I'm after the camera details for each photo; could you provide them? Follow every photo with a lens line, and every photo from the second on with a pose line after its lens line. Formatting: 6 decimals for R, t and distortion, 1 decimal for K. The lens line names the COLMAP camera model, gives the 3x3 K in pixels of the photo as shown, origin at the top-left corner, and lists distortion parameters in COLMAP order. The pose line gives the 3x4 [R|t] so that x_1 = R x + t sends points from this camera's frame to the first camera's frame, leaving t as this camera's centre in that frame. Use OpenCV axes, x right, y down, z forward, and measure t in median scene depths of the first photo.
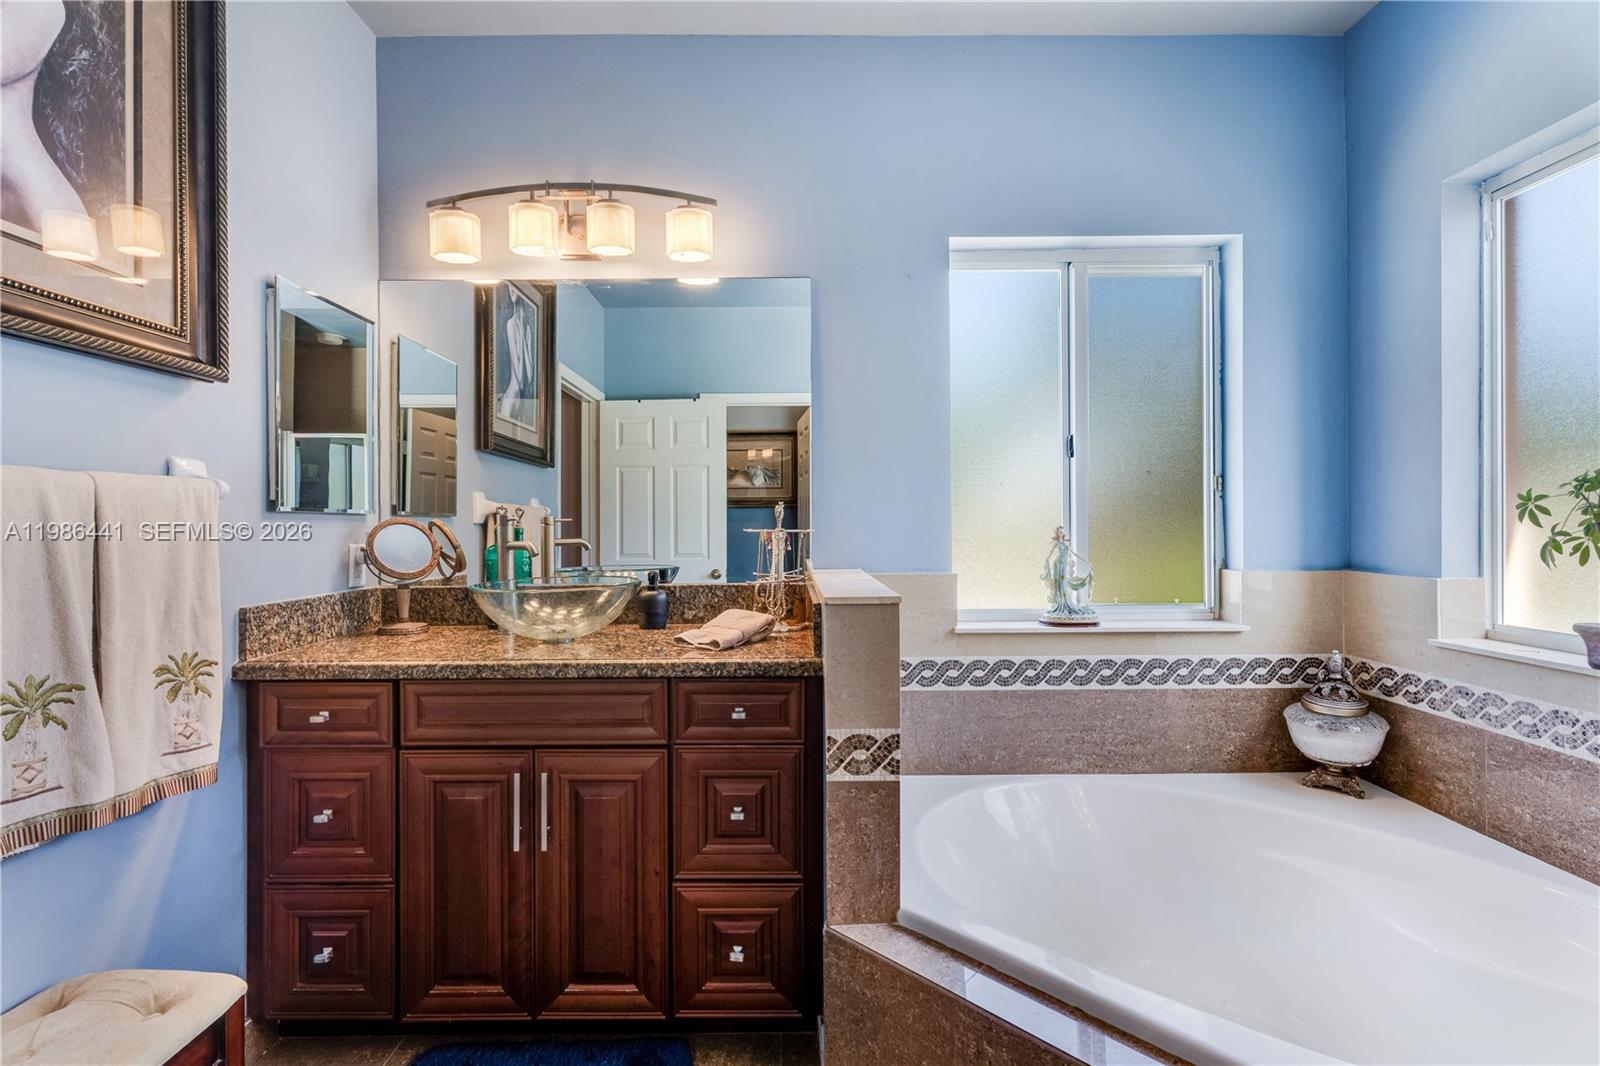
lens RADIAL K [[721.2, 0, 799.9], [0, 721.2, 520.4], [0, 0, 1]] dist [0.002442, -0.001196]
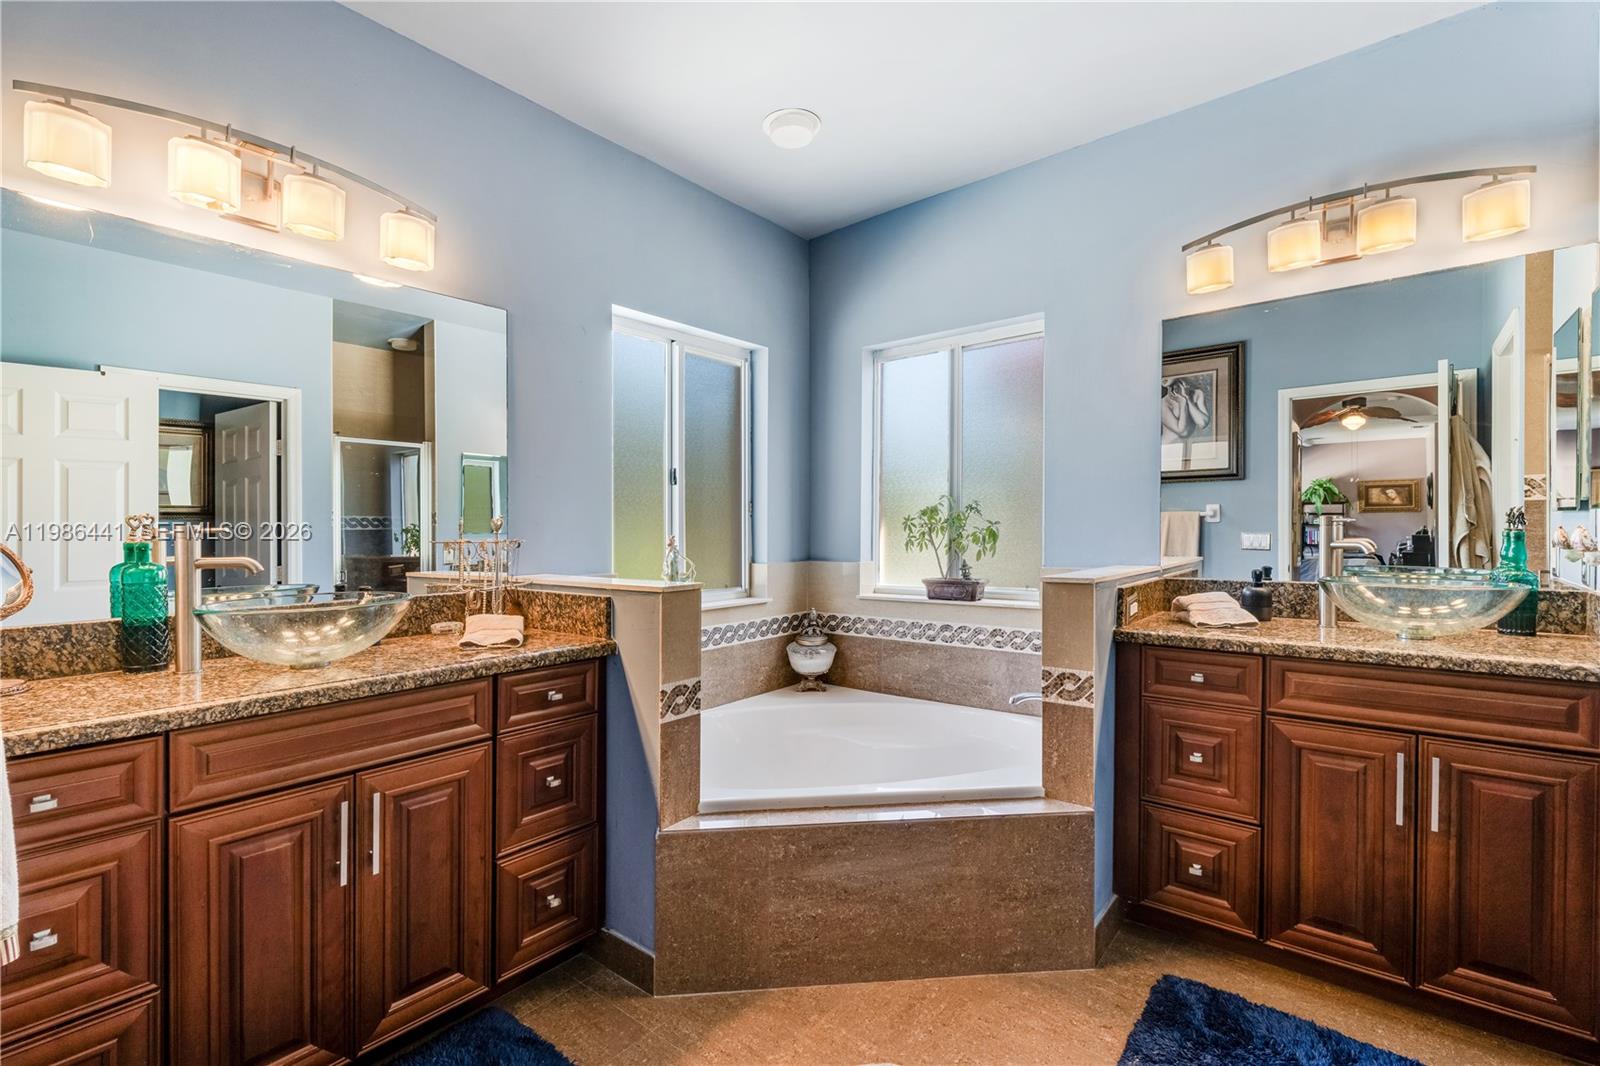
lens RADIAL K [[721.2, 0, 774.1], [0, 721.2, 545.3], [0, 0, 1]] dist [0.002442, -0.001196]
pose [[0.646776, -0.016384, 0.762504, -0.661907], [0.004837, 0.999837, 0.017380, 0.003845], [-0.762665, -0.007552, 0.646750, -0.024717]]
